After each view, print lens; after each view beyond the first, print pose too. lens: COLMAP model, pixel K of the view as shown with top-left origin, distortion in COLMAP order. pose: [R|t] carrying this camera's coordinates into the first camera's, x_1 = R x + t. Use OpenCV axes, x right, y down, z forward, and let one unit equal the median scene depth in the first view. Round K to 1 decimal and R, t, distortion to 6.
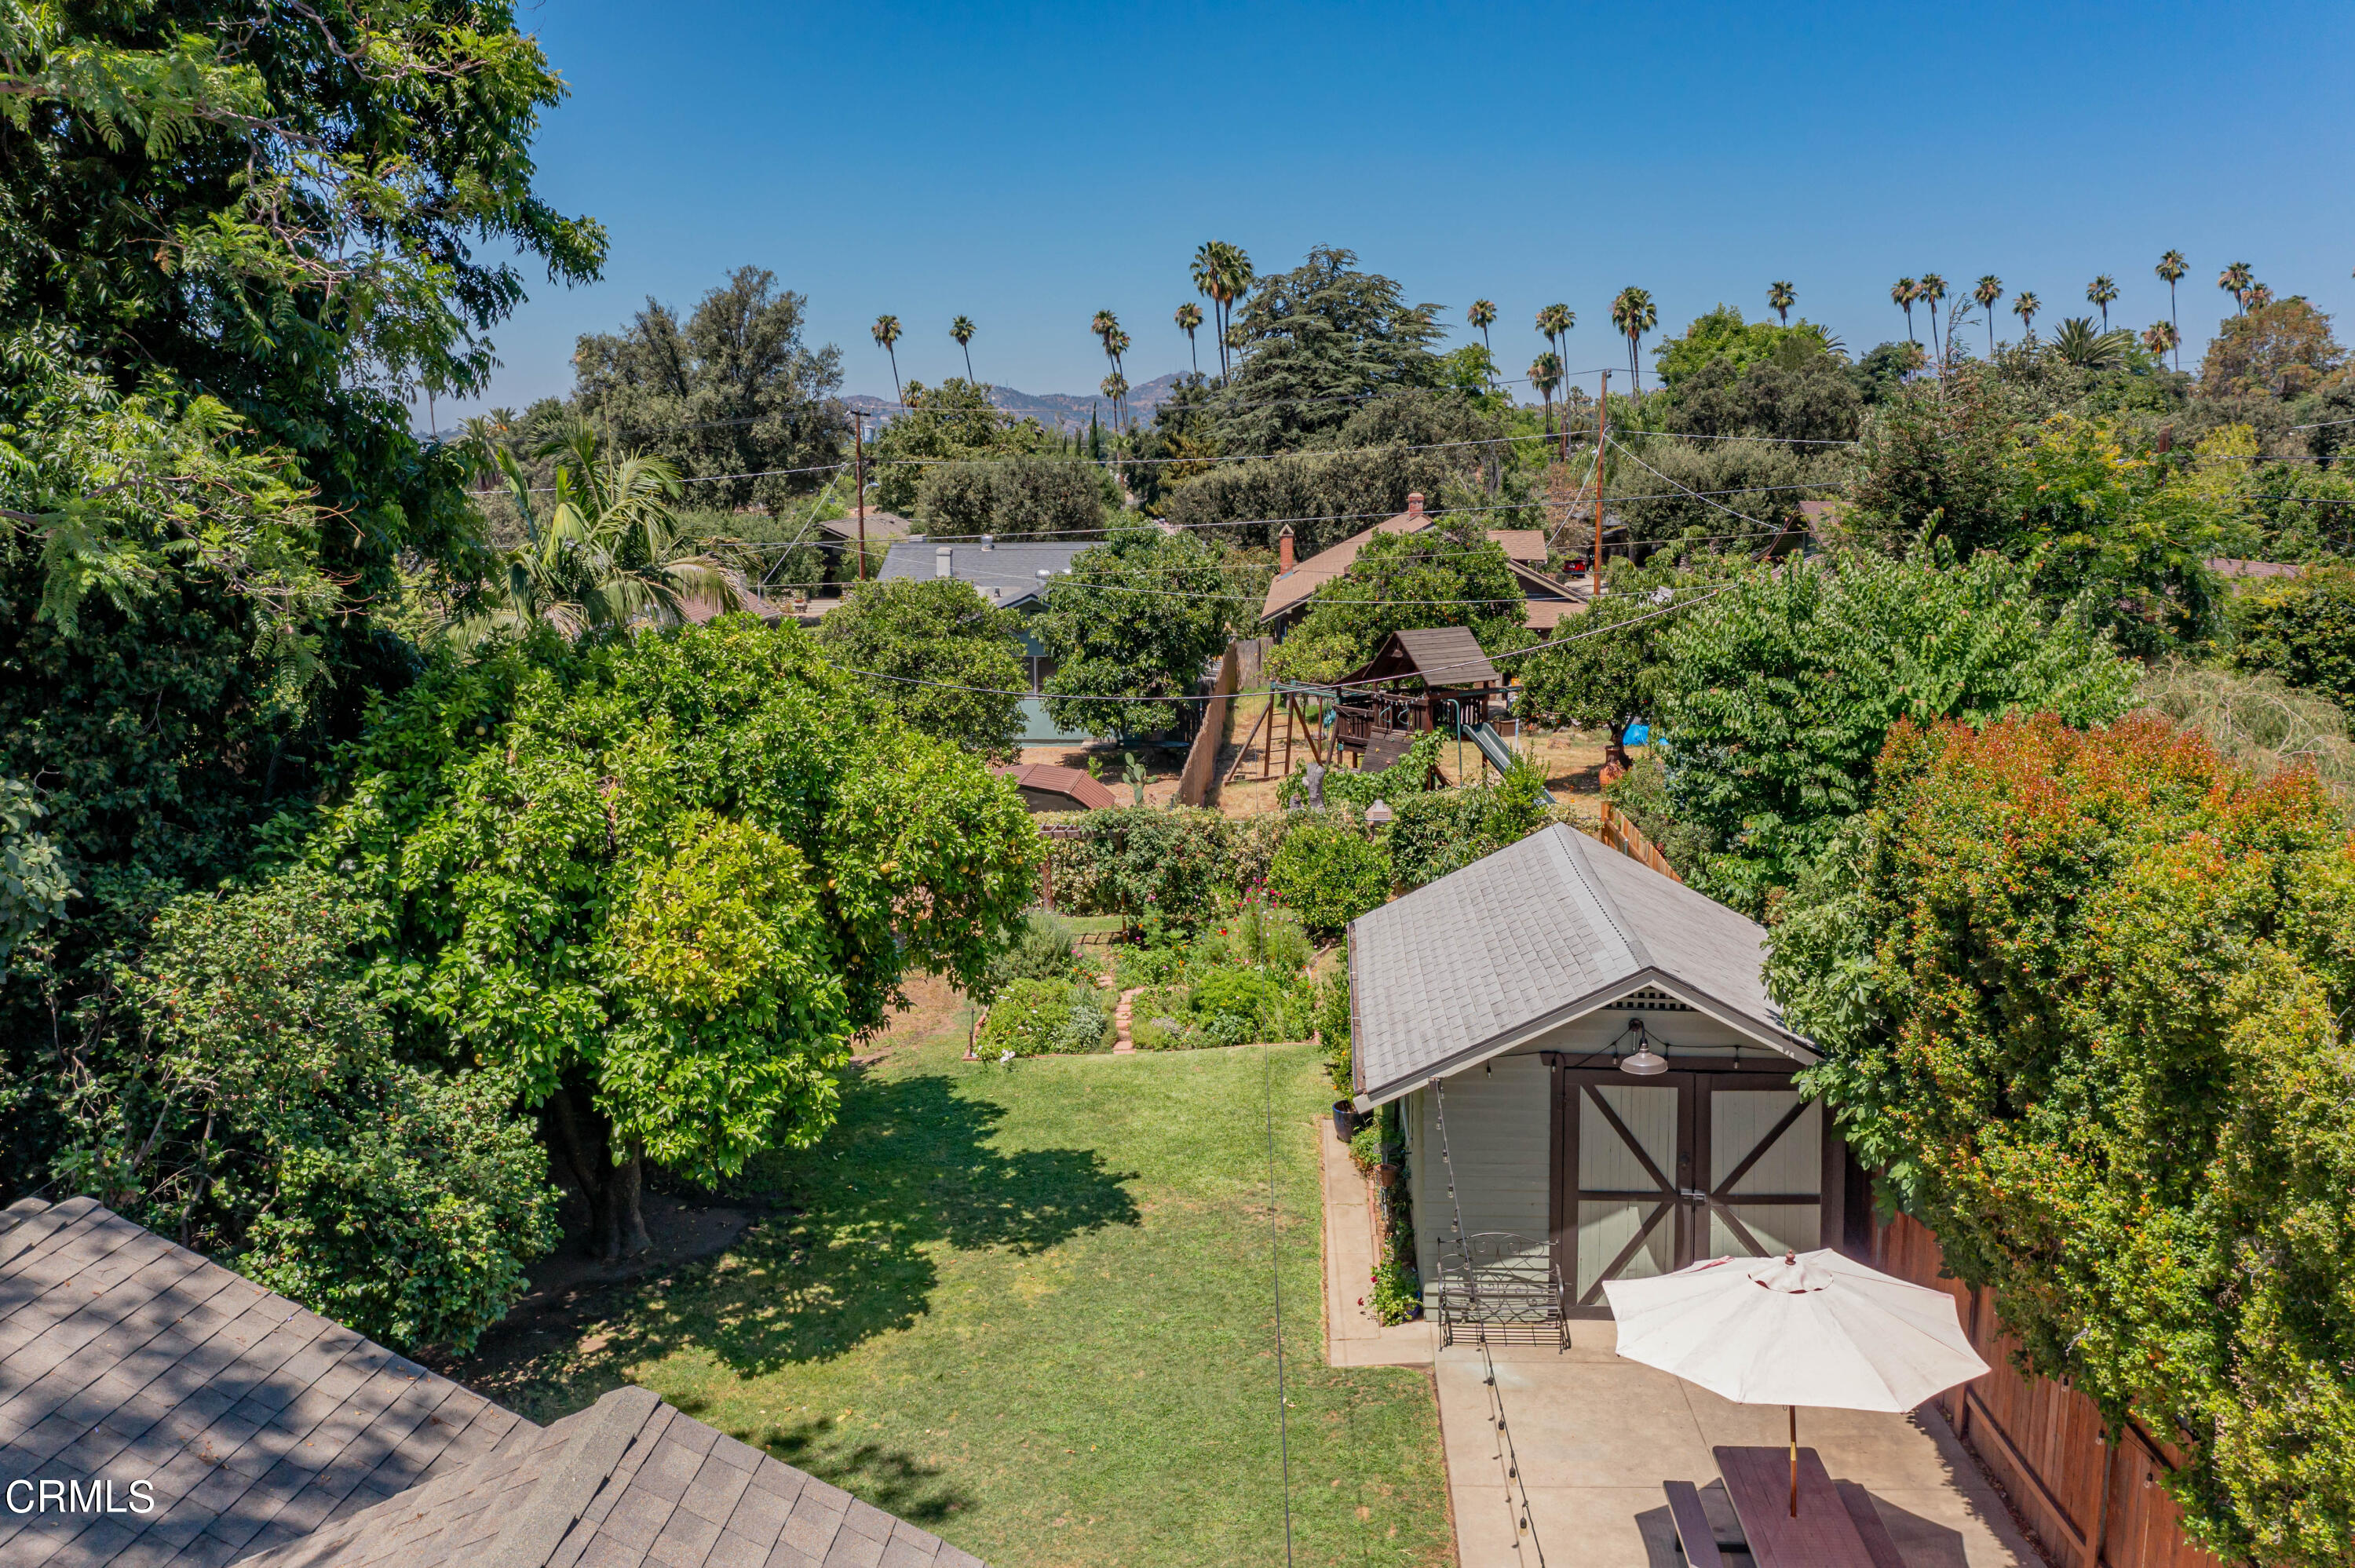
lens RADIAL K [[1883.0, 0, 1182.2], [0, 1883.0, 789.3], [0, 0, 1]] dist [-0.017681, -0.004566]
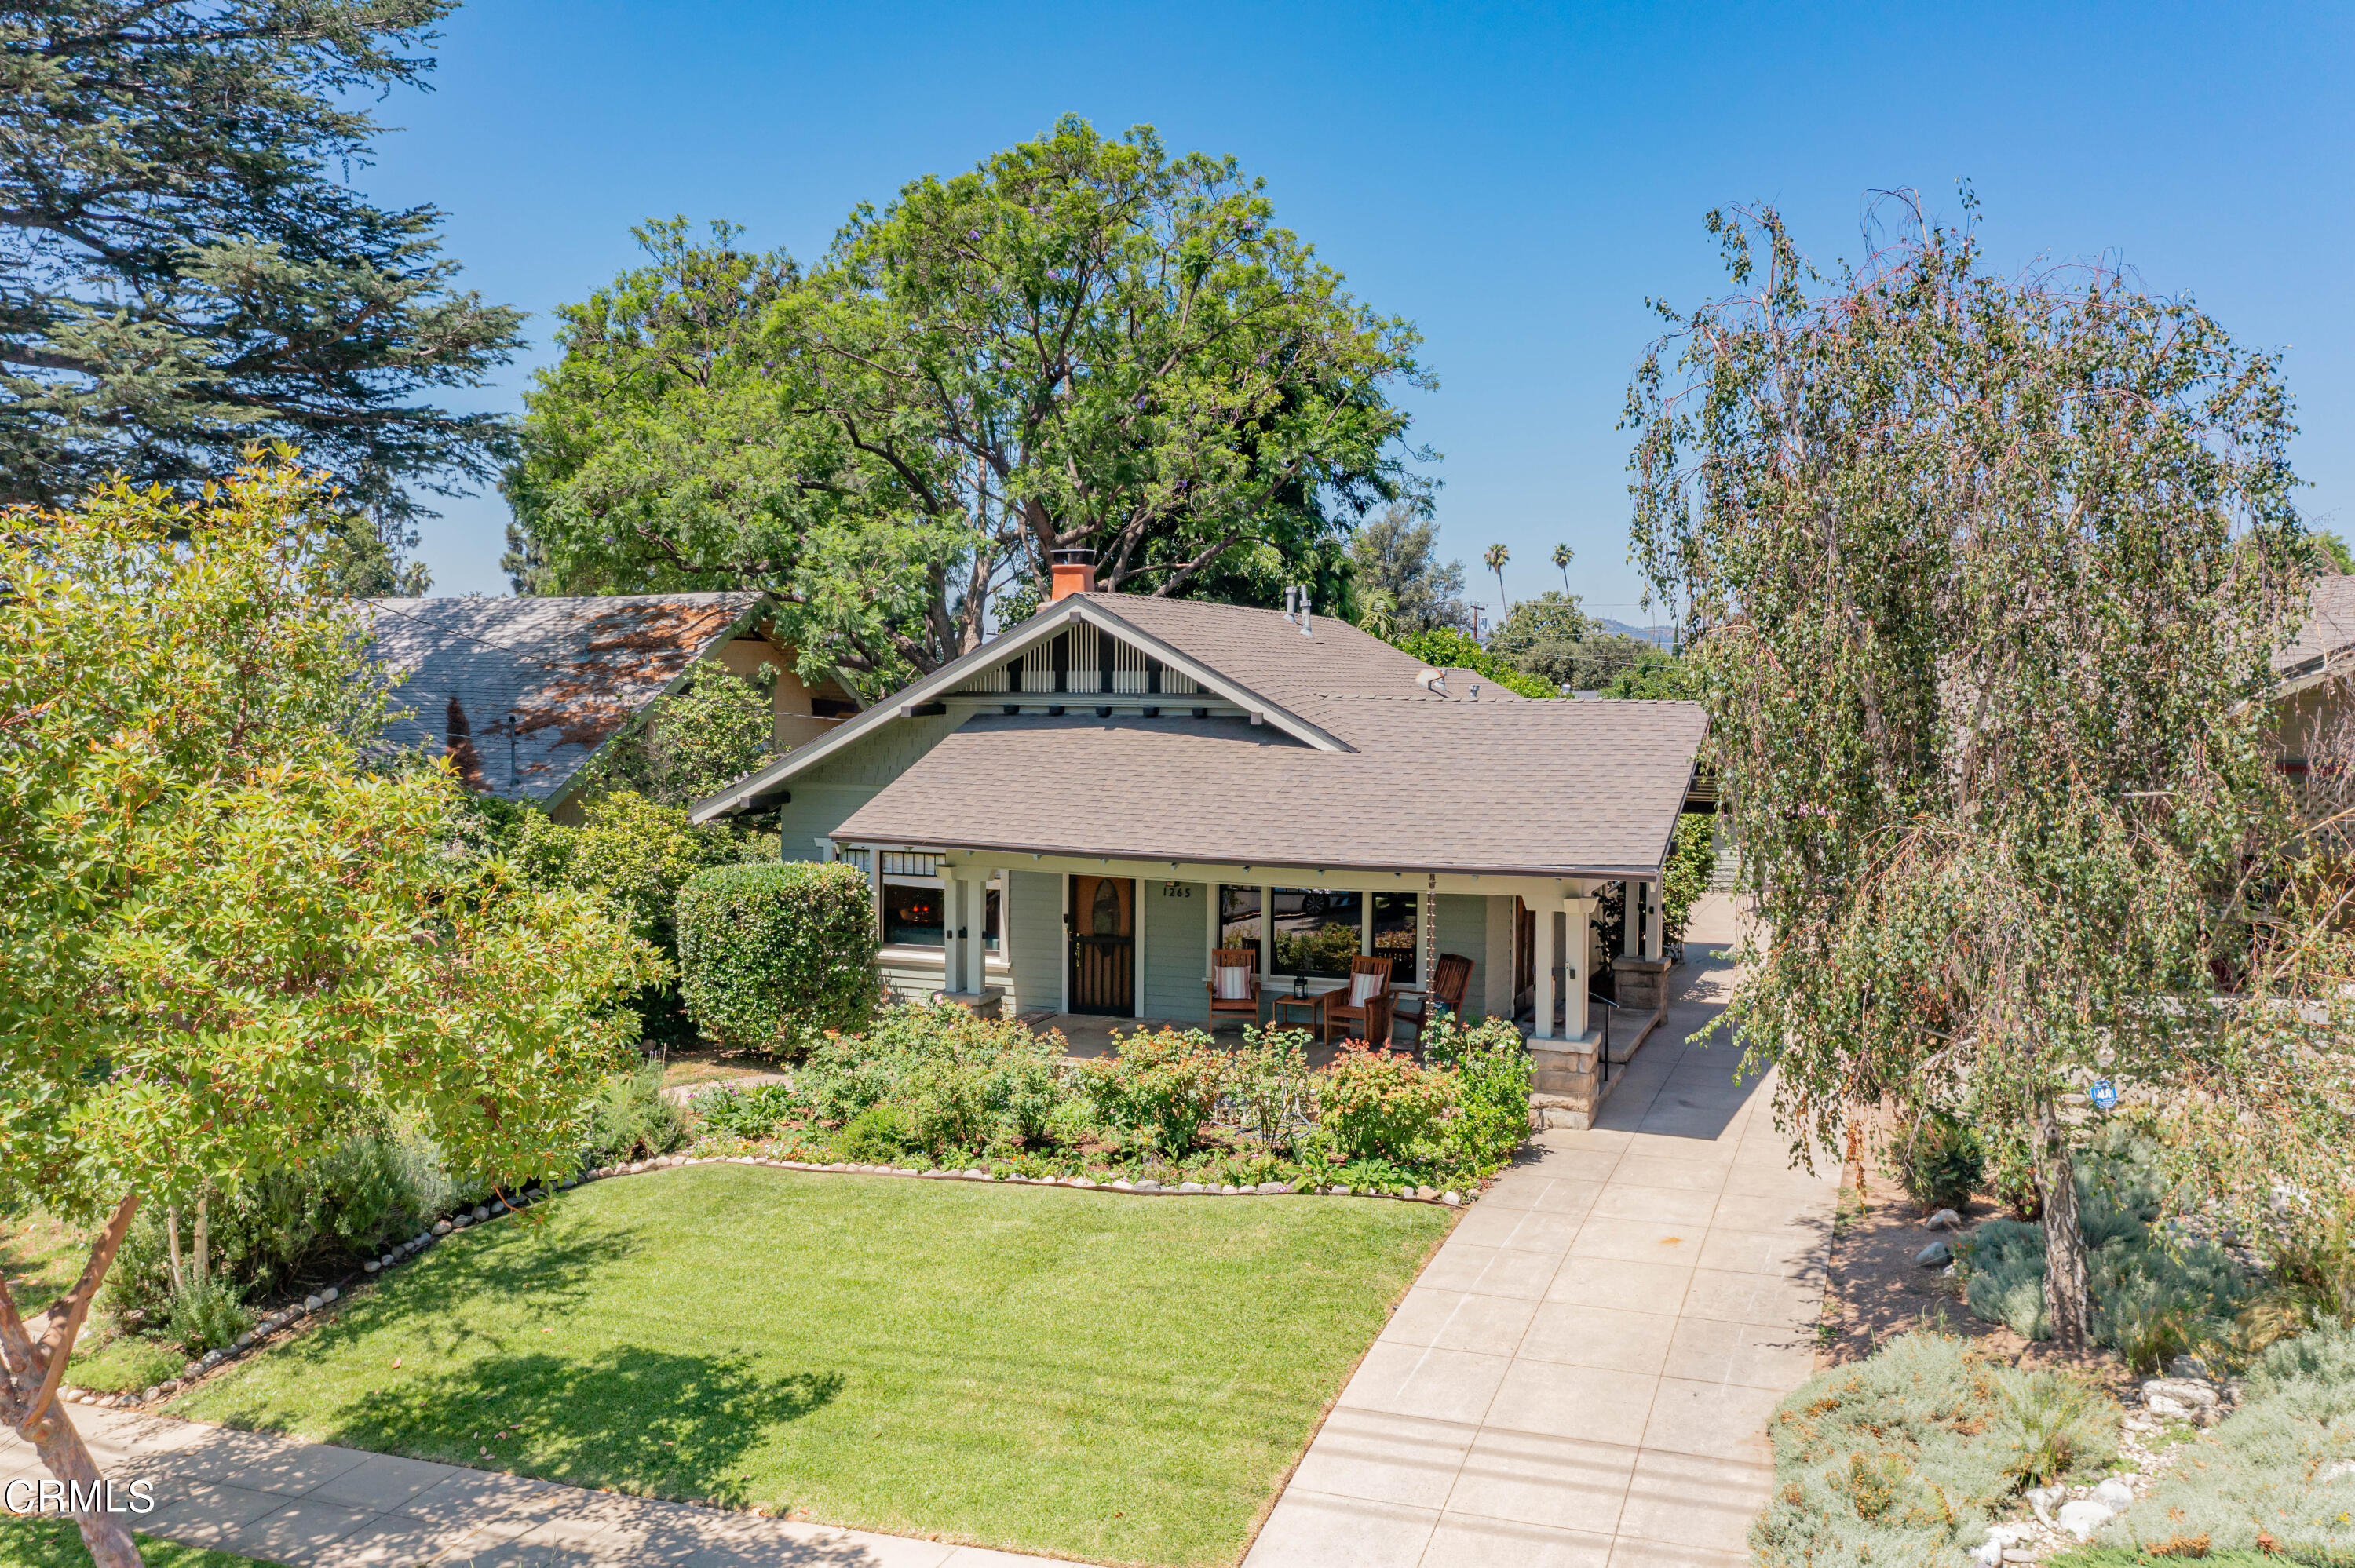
lens RADIAL K [[1883.0, 0, 1184.8], [0, 1883.0, 776.2], [0, 0, 1]] dist [-0.017681, -0.004566]
pose [[0.951355, 0.029912, -0.306642, 0.090568], [-0.069055, 0.990656, -0.117606, 0.180569], [0.300259, 0.133060, 0.944531, -0.625899]]
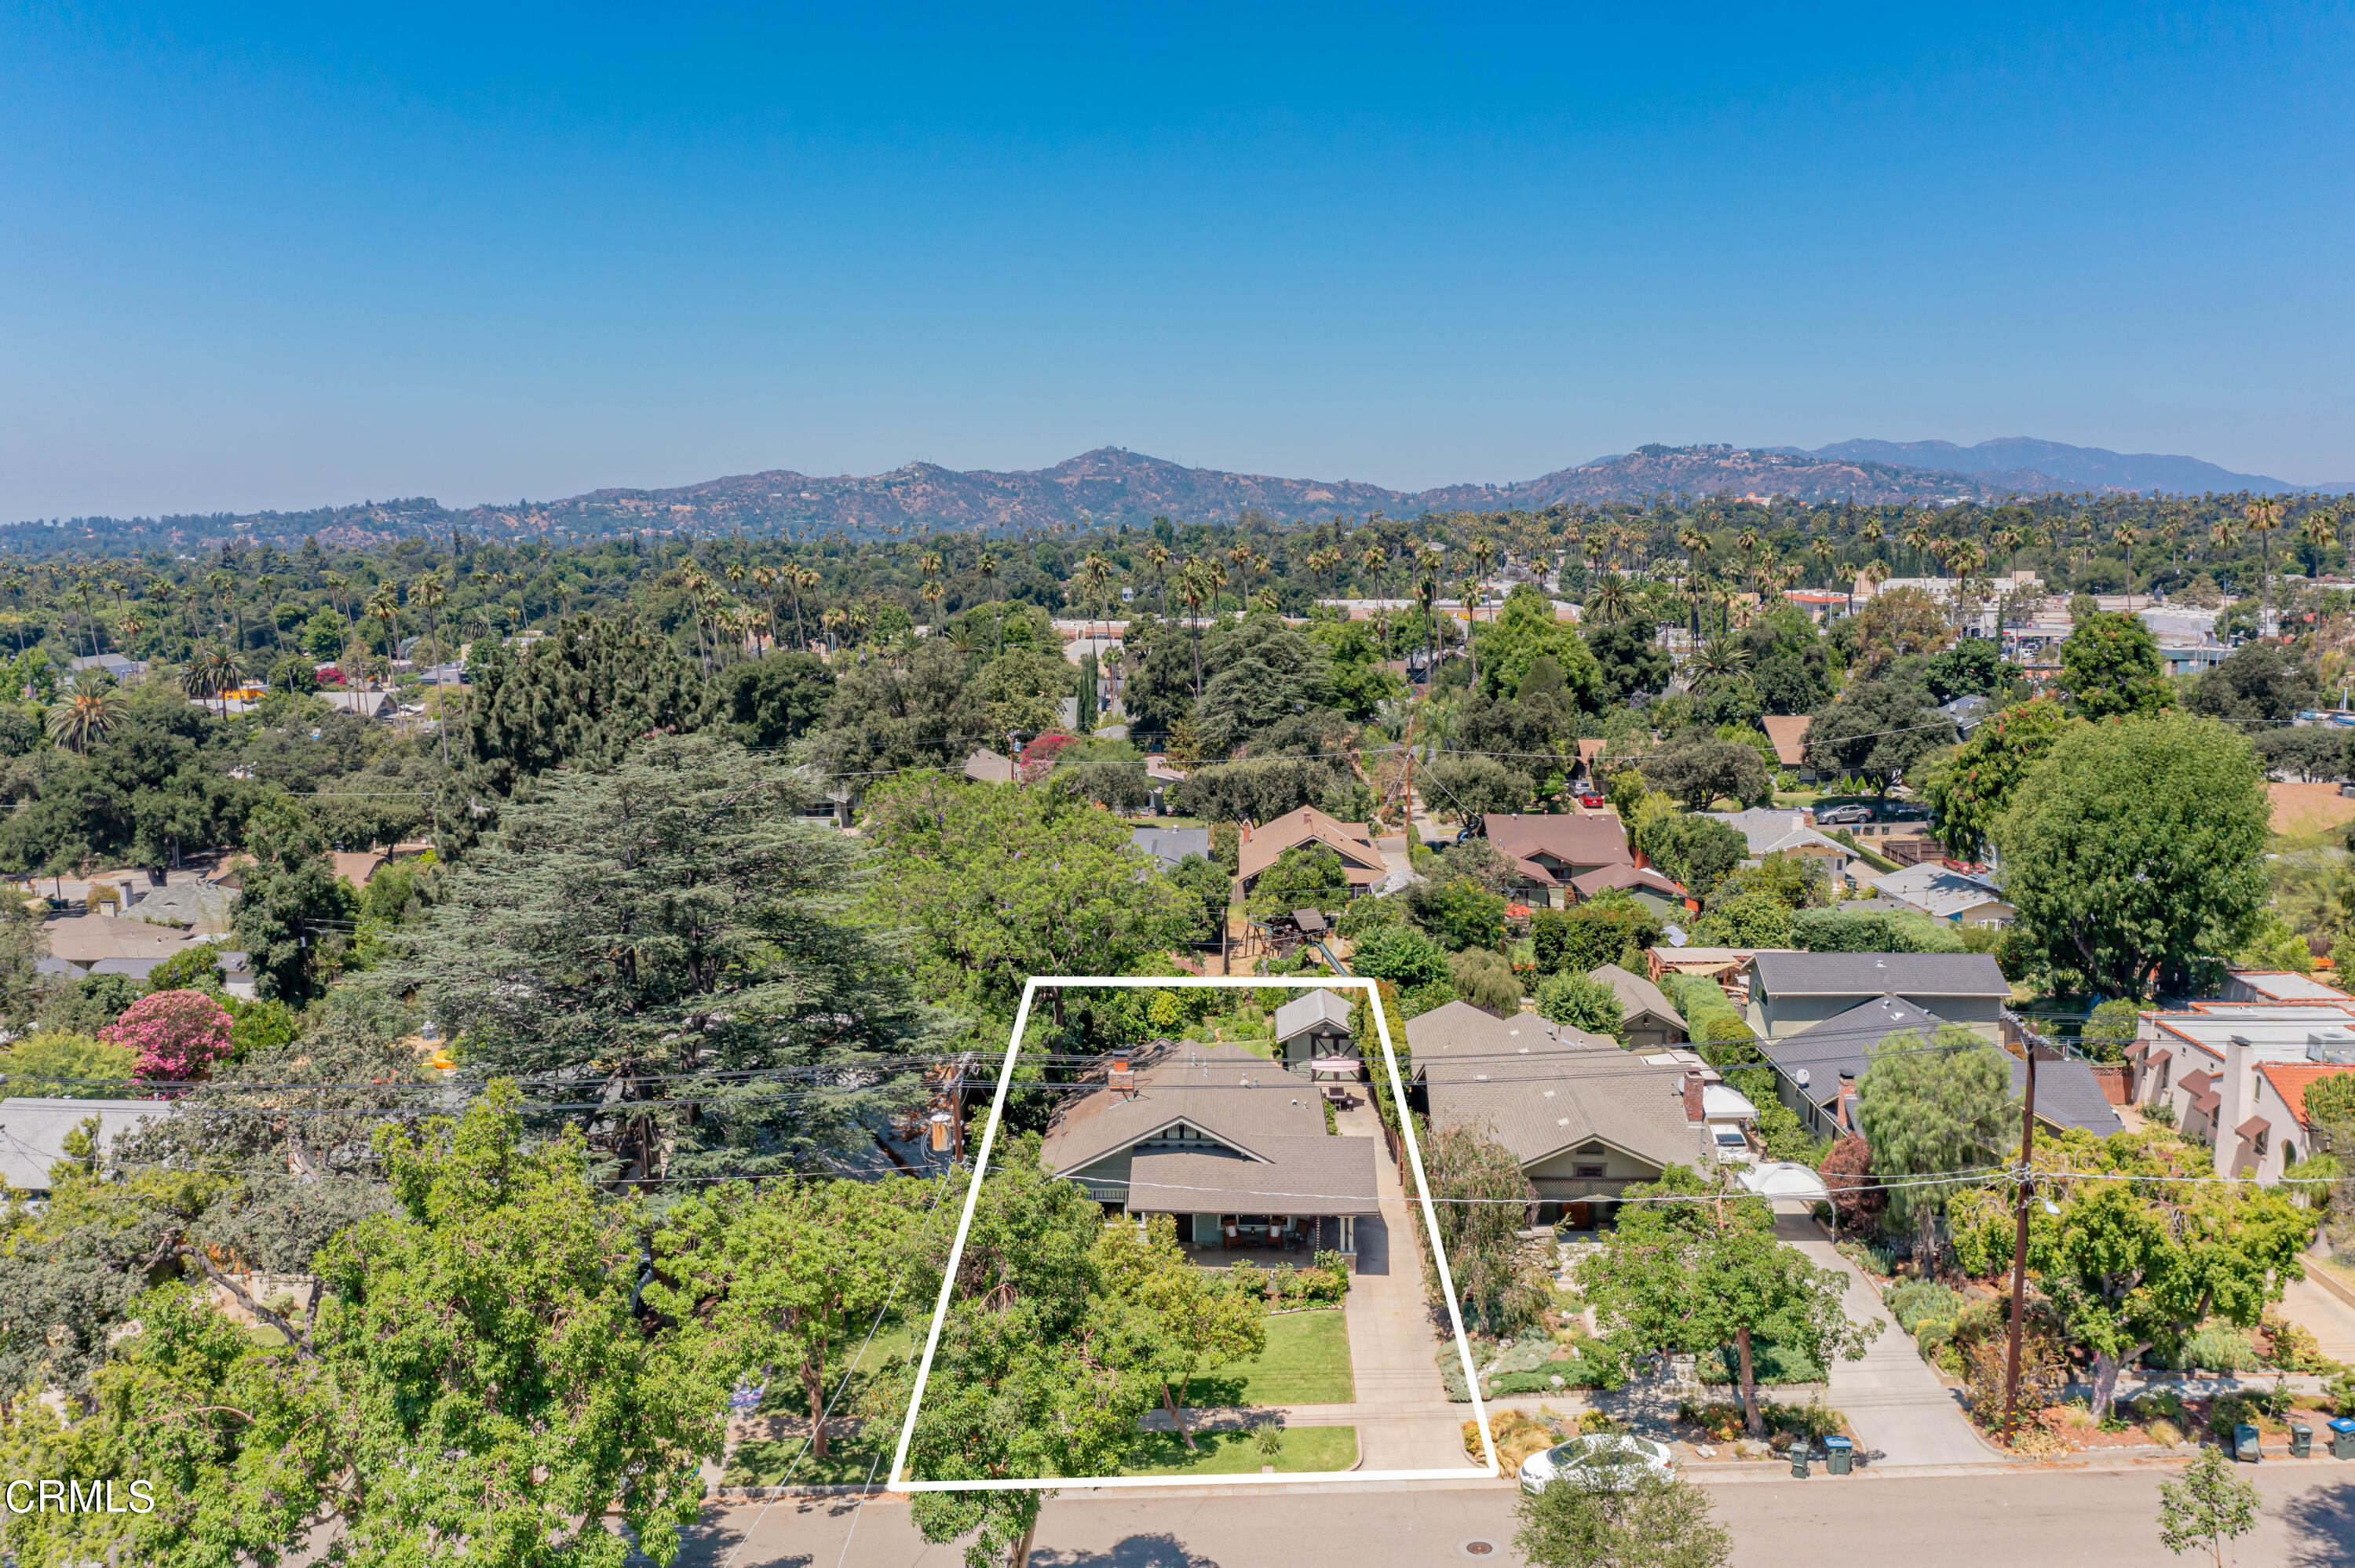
lens RADIAL K [[1883.0, 0, 1172.7], [0, 1883.0, 794.7], [0, 0, 1]] dist [-0.017681, -0.004566]
pose [[0.999525, -0.002937, 0.030685, -0.144899], [0.004296, 0.999009, -0.044308, -0.121301], [-0.030524, 0.044419, 0.998547, -1.738791]]
